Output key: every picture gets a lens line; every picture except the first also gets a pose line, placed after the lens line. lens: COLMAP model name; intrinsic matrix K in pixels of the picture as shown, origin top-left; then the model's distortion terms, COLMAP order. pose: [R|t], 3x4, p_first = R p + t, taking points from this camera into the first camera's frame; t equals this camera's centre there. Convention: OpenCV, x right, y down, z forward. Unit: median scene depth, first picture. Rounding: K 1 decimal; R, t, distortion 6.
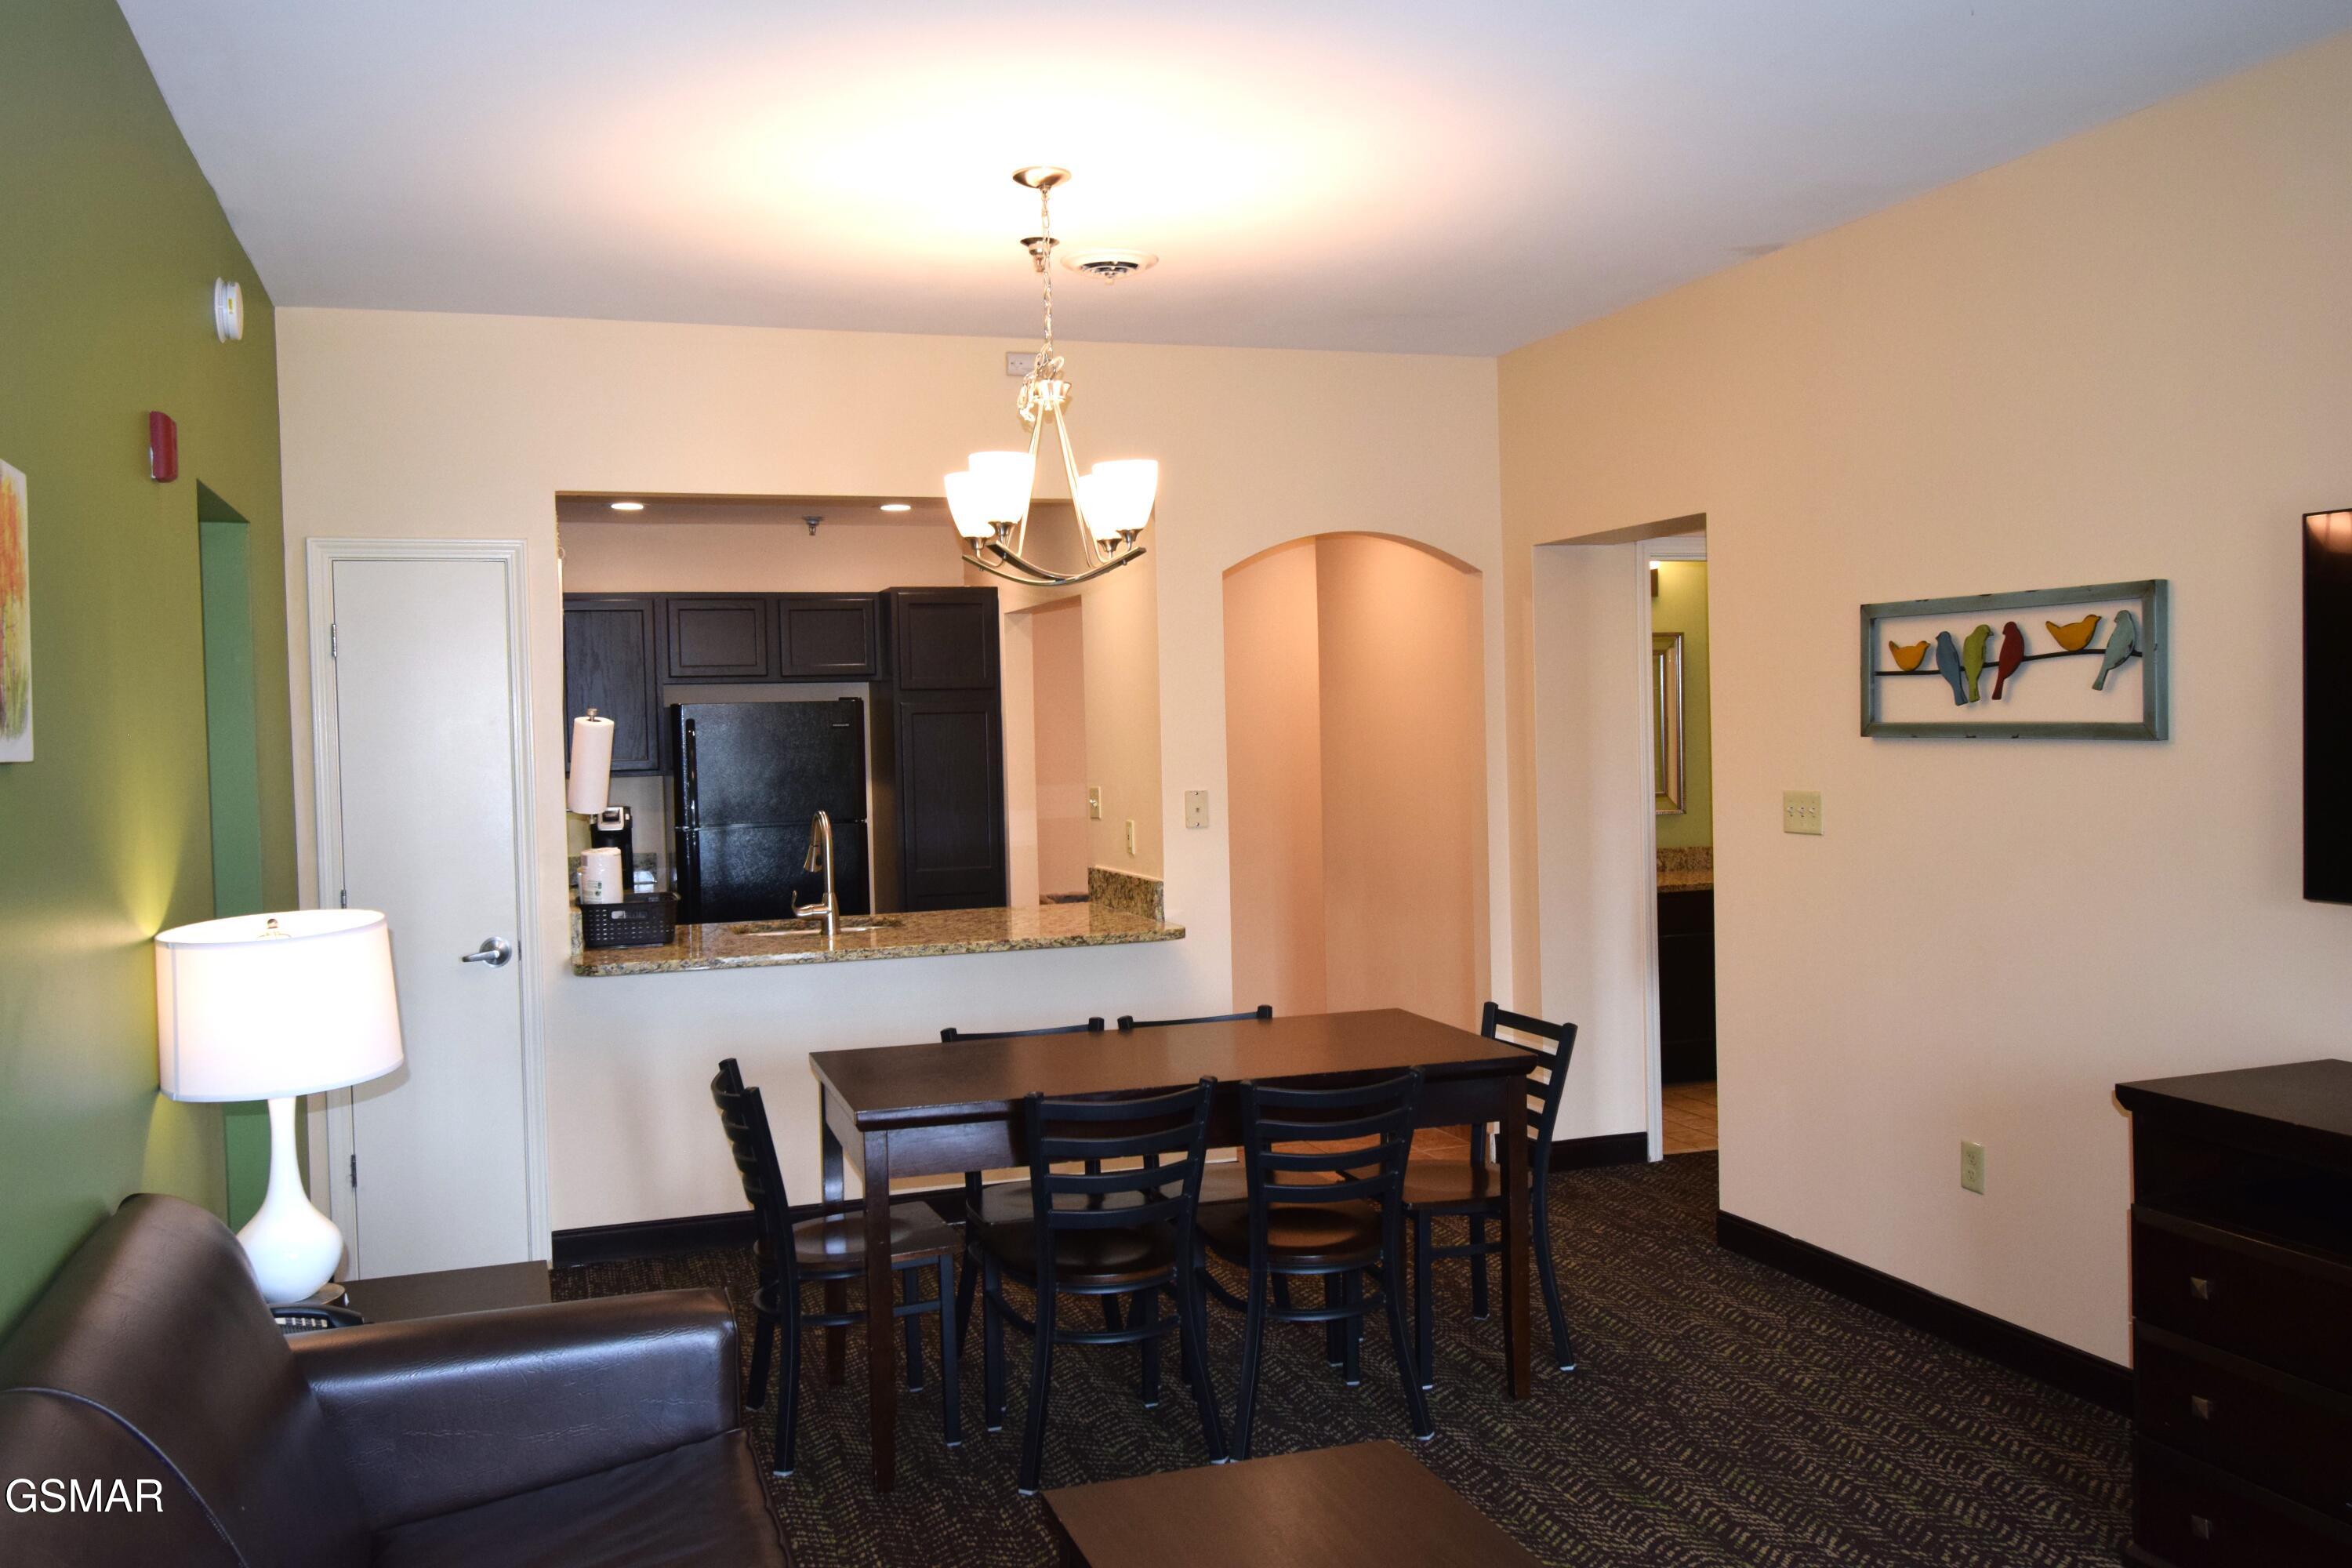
lens RADIAL K [[1948.5, 0, 1176.5], [0, 1948.5, 762.4], [0, 0, 1]] dist [-0.008352, -0.002535]
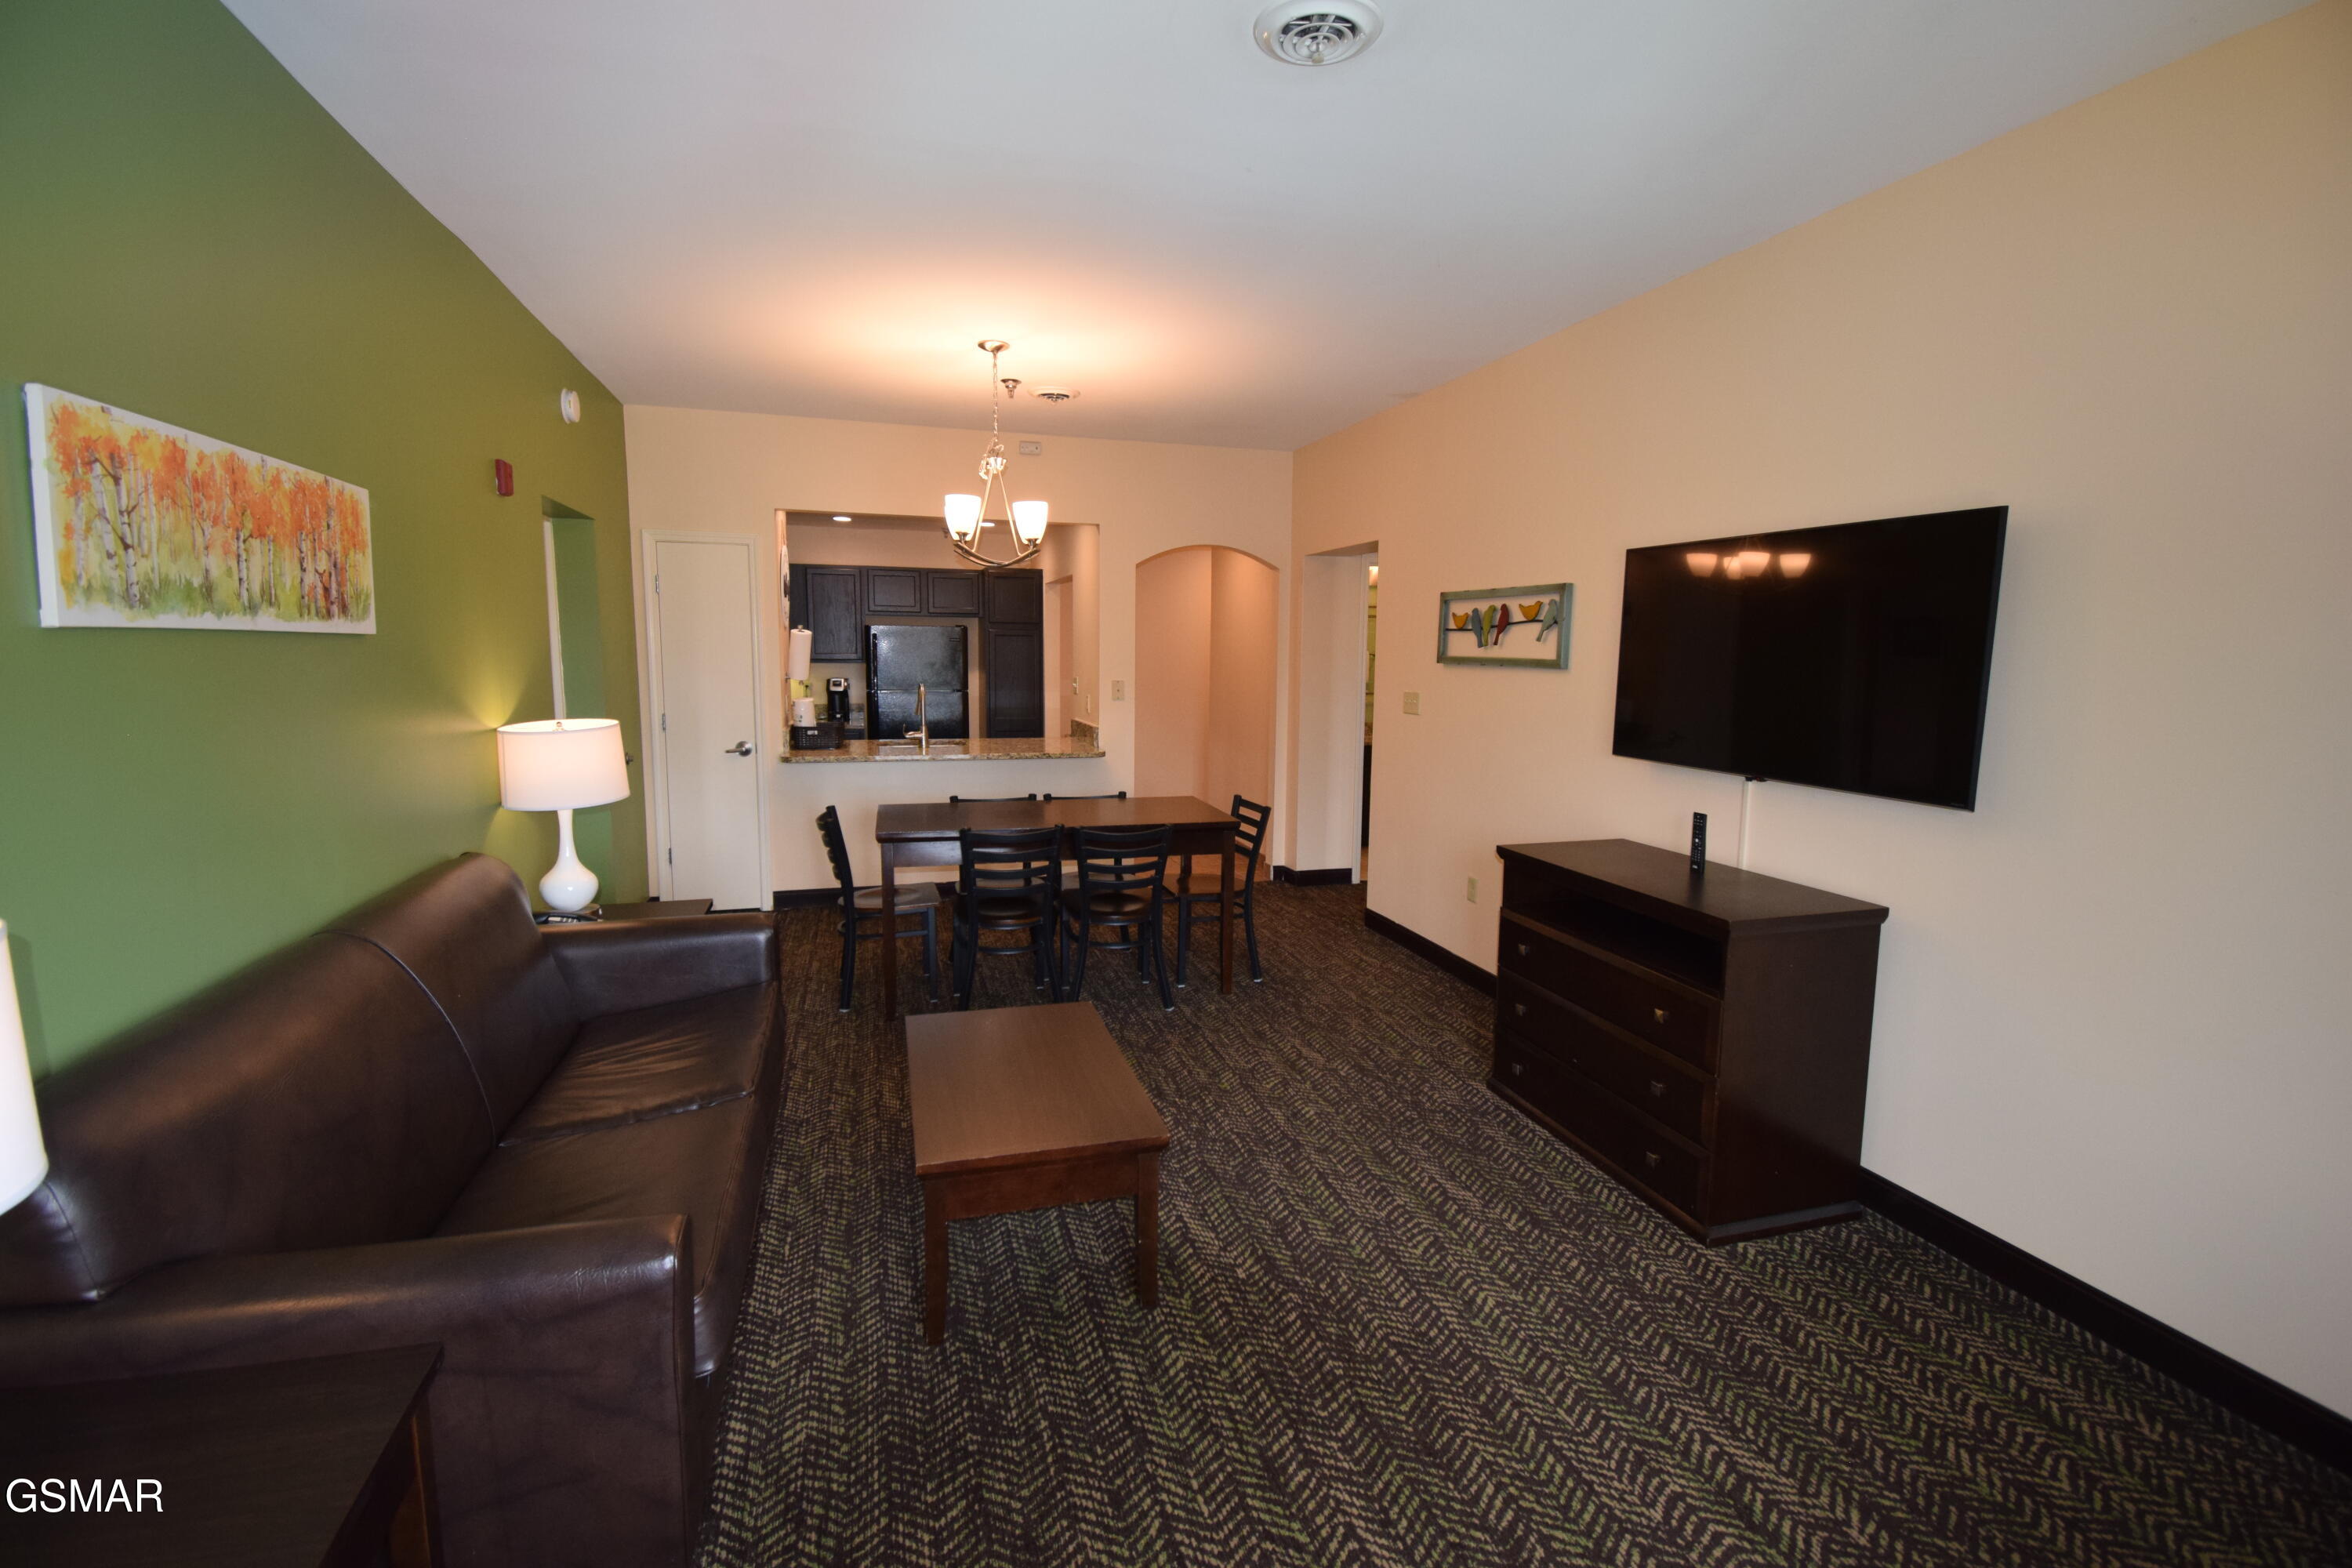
lens RADIAL K [[1040.6, 0, 1172.0], [0, 1040.6, 771.3], [0, 0, 1]] dist [0.018992, -0.027237]
pose [[0.998418, 0.041194, -0.038279, 0.146025], [-0.037306, 0.994560, 0.097258, 0.002425], [0.042077, -0.095677, 0.994523, -0.027972]]
